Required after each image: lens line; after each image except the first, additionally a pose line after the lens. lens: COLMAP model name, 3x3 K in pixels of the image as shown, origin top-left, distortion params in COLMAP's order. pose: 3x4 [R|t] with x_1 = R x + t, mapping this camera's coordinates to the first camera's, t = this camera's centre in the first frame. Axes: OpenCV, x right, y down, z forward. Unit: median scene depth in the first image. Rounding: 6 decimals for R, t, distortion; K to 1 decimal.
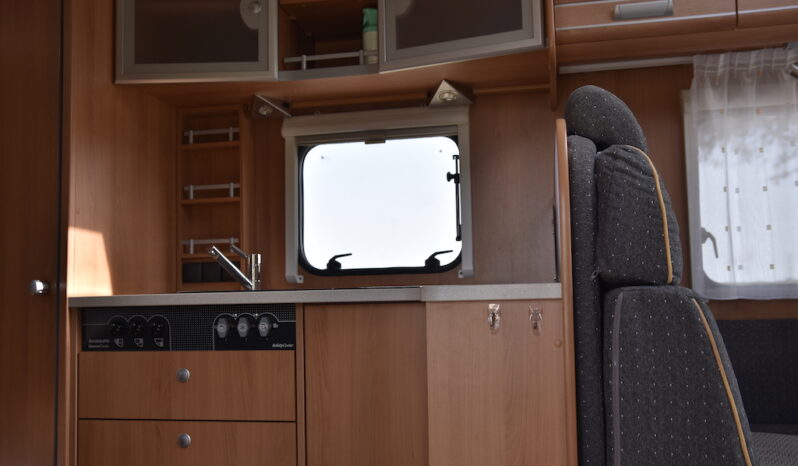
lens RADIAL K [[779.8, 0, 399.0], [0, 779.8, 233.0], [0, 0, 1]] dist [-0.006563, -0.000693]
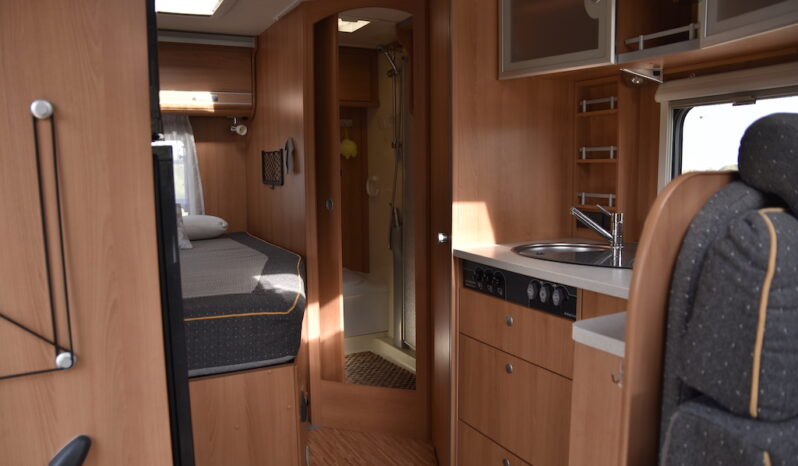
lens RADIAL K [[596.3, 0, 399.0], [0, 596.3, 233.0], [0, 0, 1]] dist [-0.120134, 0.104443]
pose [[0.639947, 0.101384, -0.761702, 0.296614], [0.059341, 0.981777, 0.180532, -0.130229], [0.766125, -0.160731, 0.622269, 0.226831]]
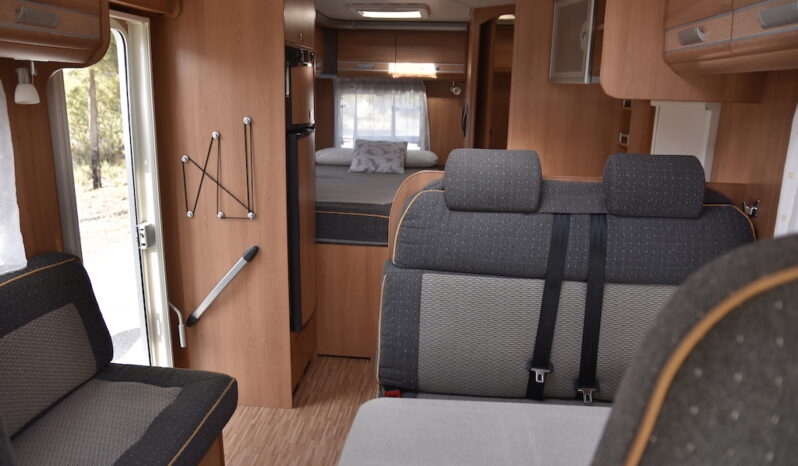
lens RADIAL K [[596.3, 0, 399.0], [0, 596.3, 233.0], [0, 0, 1]] dist [-0.120134, 0.104443]
pose [[0.122886, 0.263840, -0.956707, 1.025827], [0.054373, 0.960775, 0.271946, -0.249638], [0.990930, -0.085438, 0.103720, 0.470255]]
